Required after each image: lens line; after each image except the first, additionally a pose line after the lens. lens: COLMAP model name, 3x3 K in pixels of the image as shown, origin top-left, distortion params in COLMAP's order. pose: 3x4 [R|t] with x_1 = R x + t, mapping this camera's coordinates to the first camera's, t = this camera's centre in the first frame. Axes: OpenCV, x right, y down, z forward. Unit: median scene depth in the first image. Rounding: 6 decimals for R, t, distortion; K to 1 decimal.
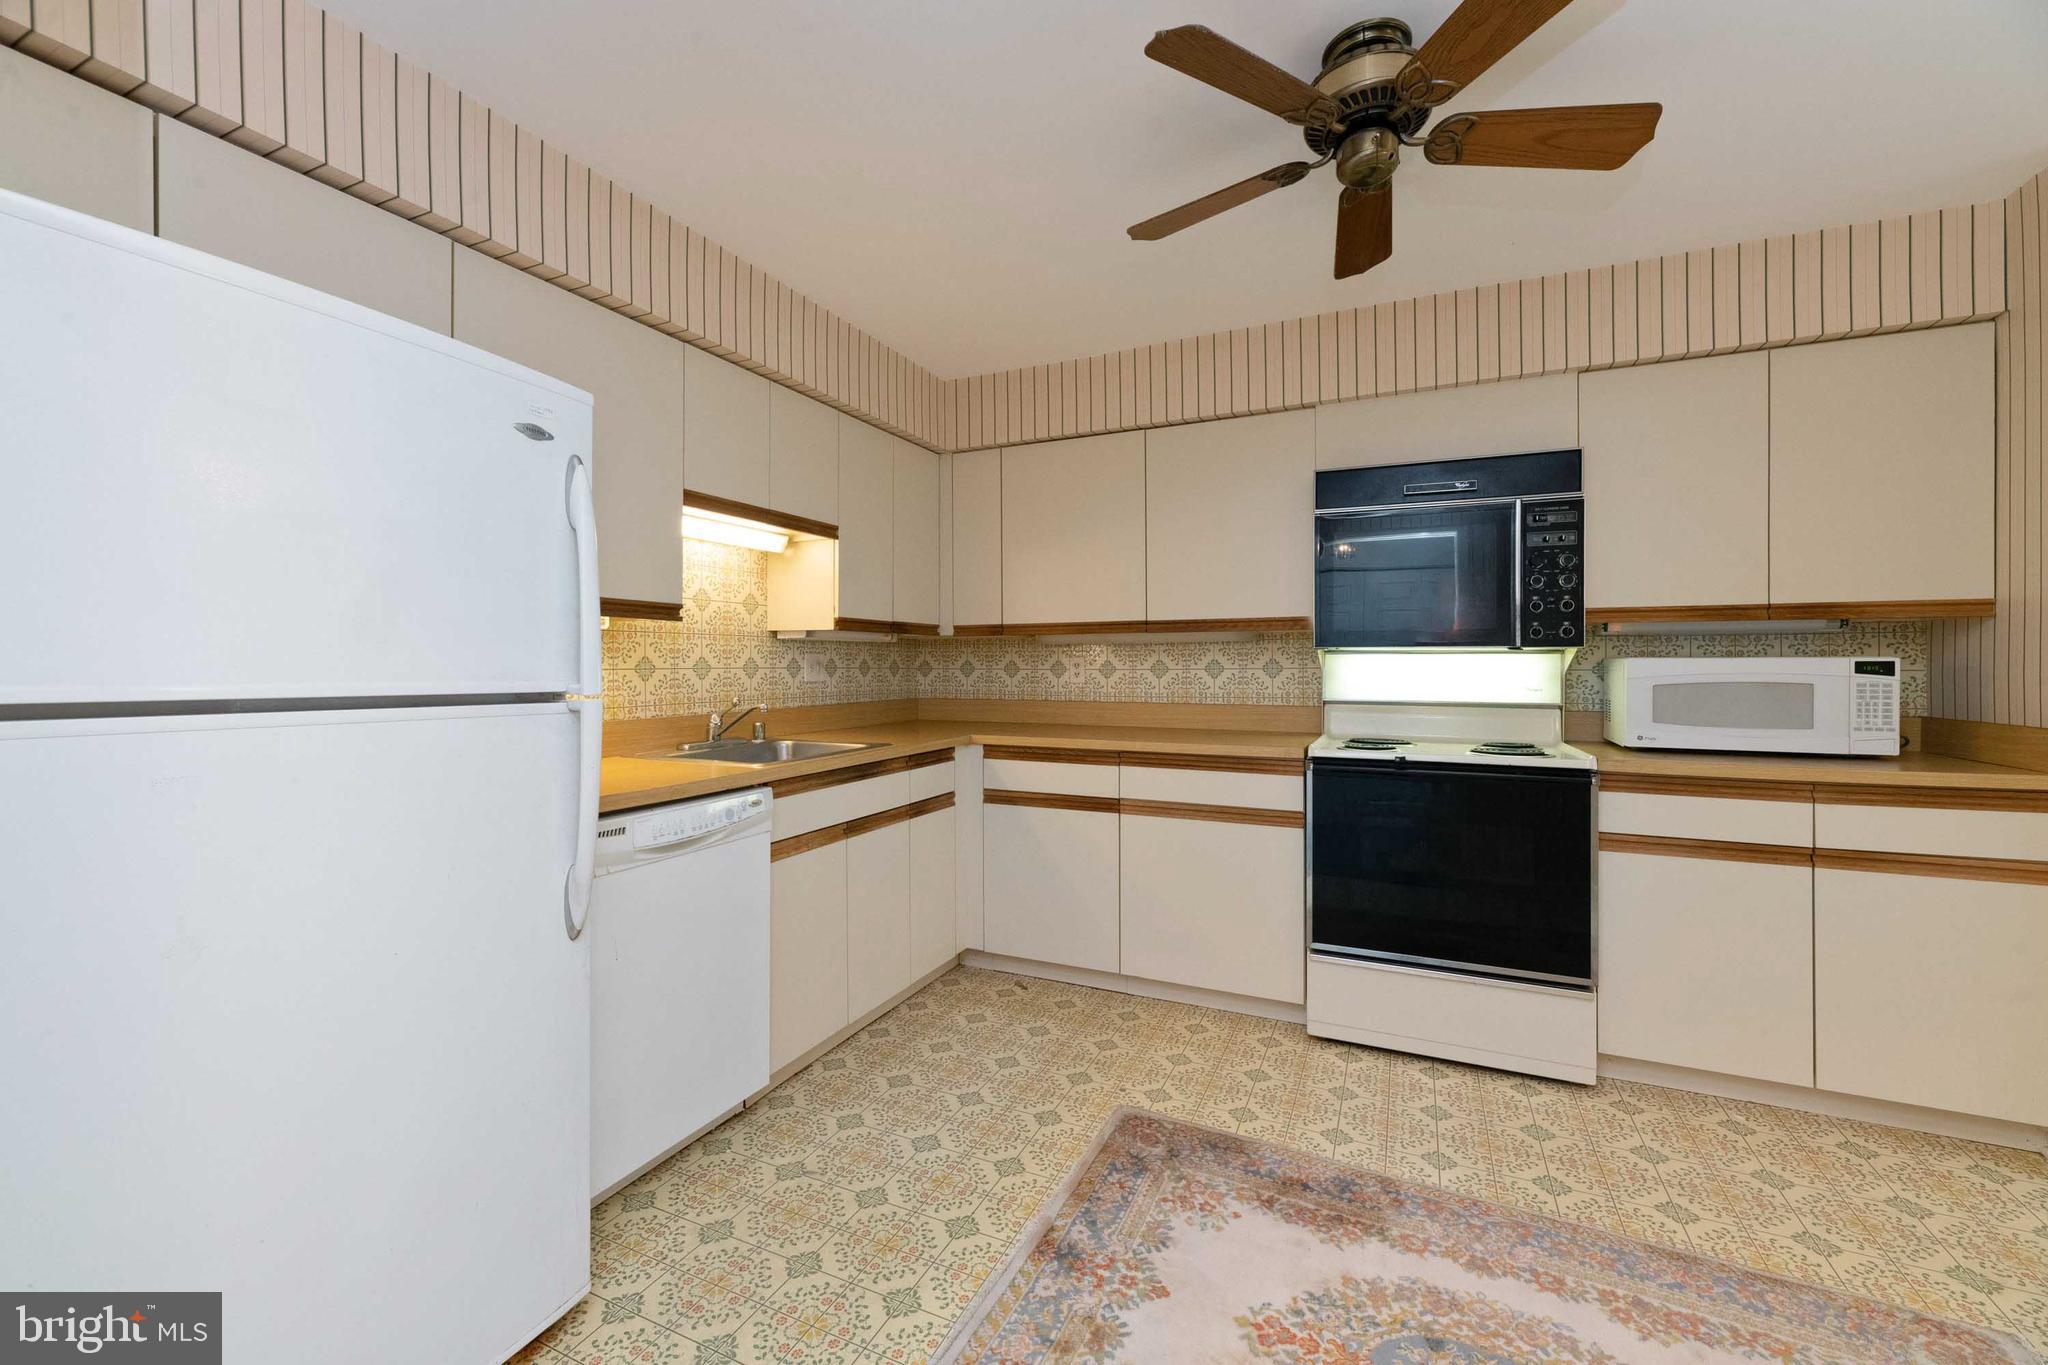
lens RADIAL K [[826.4, 0, 1018.8], [0, 826.4, 665.1], [0, 0, 1]] dist [-0.000499, 0.000165]
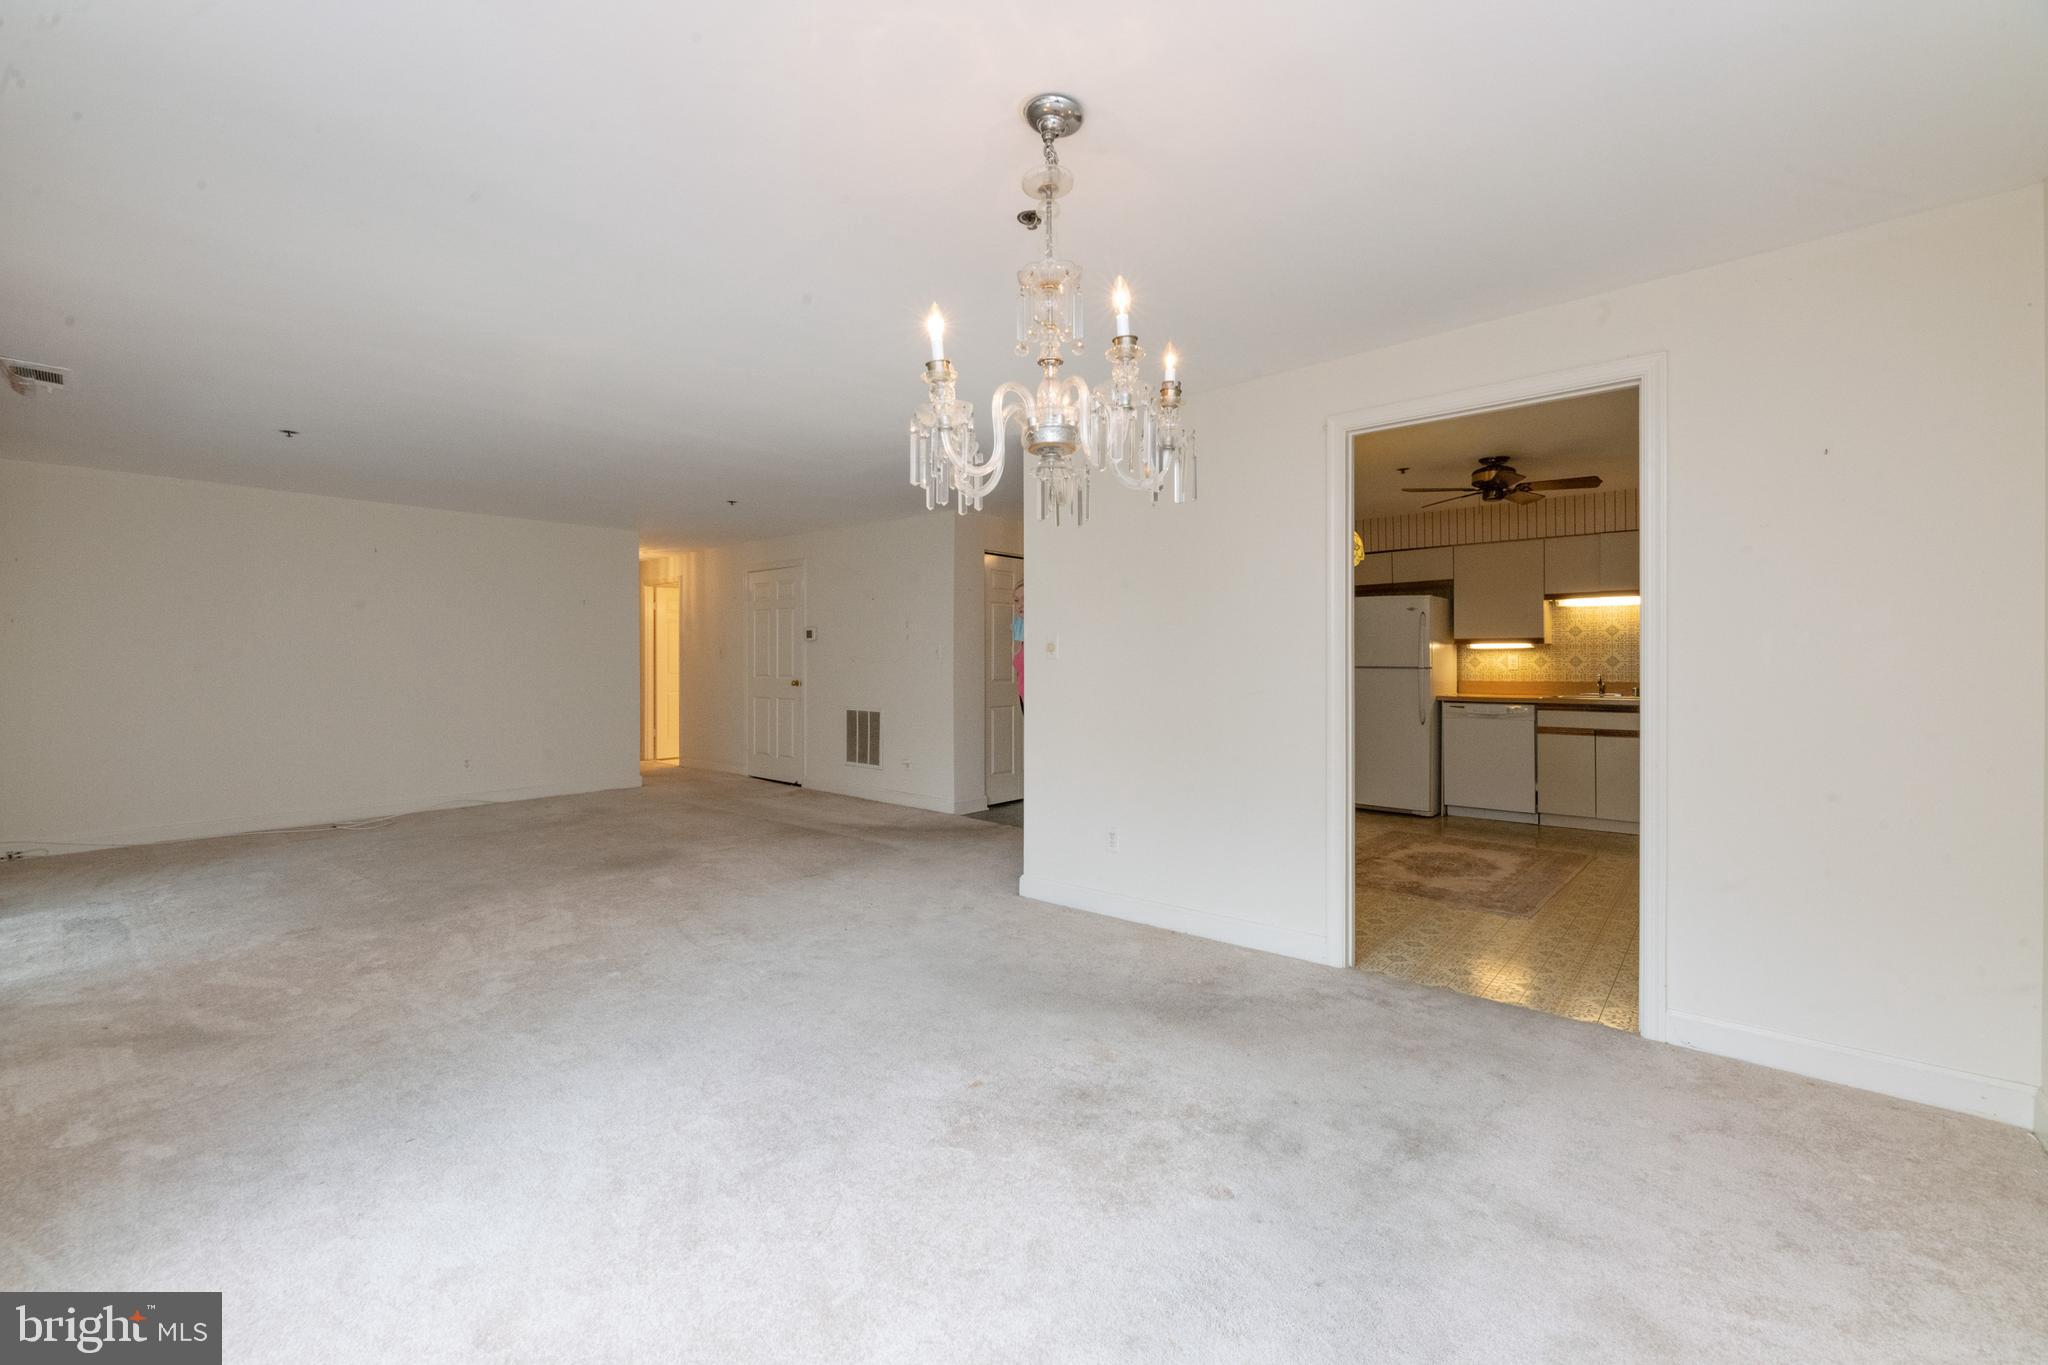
lens RADIAL K [[826.4, 0, 1027.0], [0, 826.4, 658.2], [0, 0, 1]] dist [-0.000499, 0.000165]
pose [[-0.267356, 0.004108, -0.963589, 2.526250], [0.003004, 0.999990, 0.003430, -0.020548], [0.963593, -0.001978, -0.267366, 0.100338]]
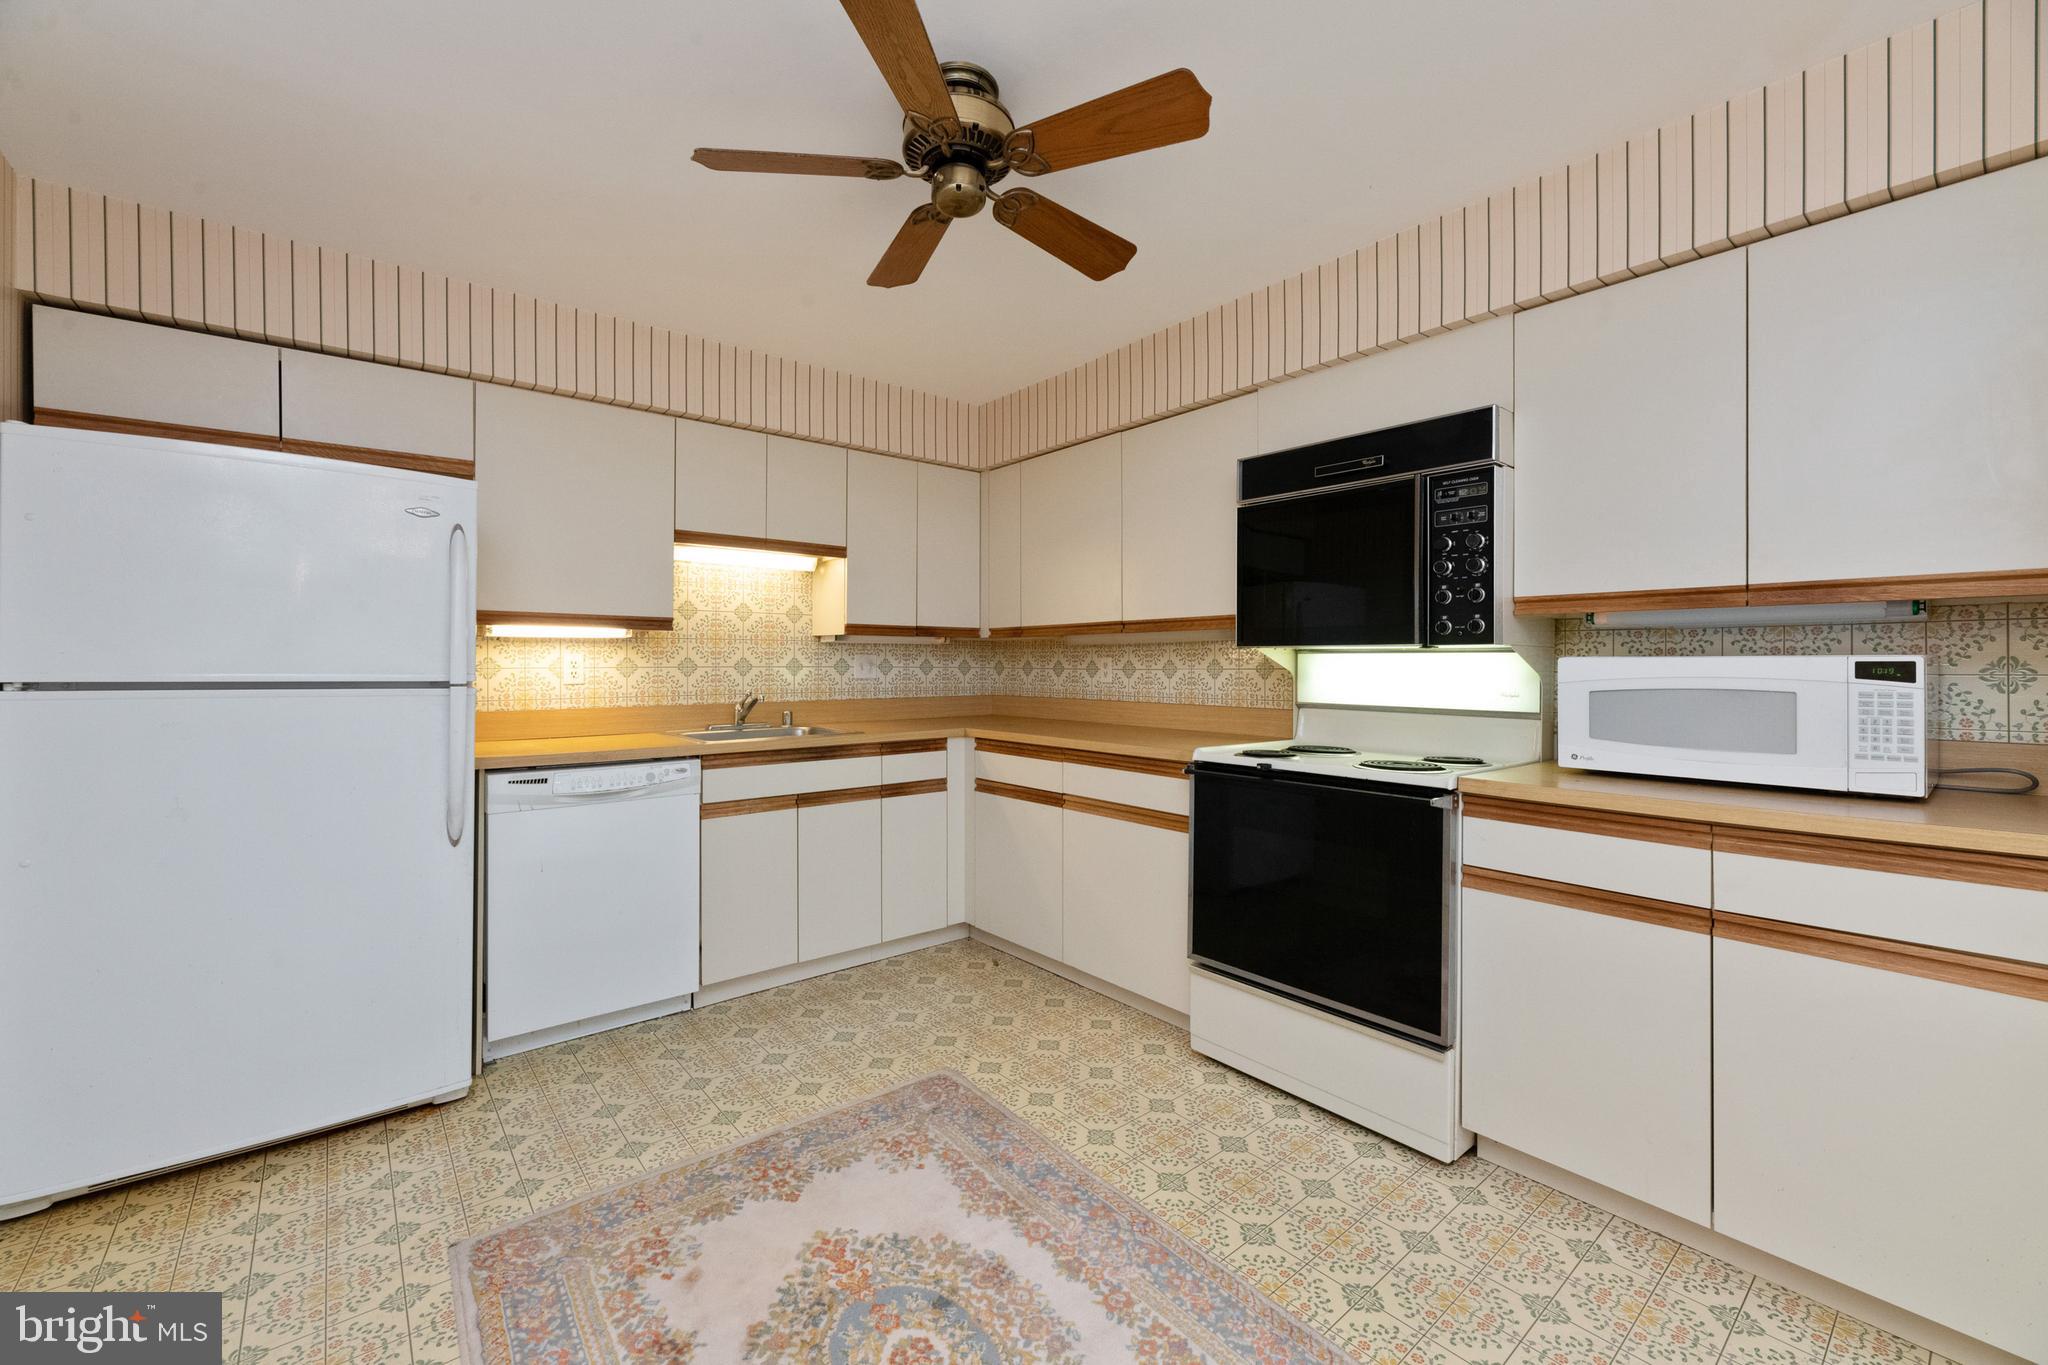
lens RADIAL K [[826.4, 0, 1021.7], [0, 826.4, 662.4], [0, 0, 1]] dist [-0.000499, 0.000165]
pose [[0.905877, 0.000799, -0.423539, 0.627630], [-0.002150, 0.999994, -0.002713, -0.000322], [0.423534, 0.003368, 0.905874, 0.045681]]
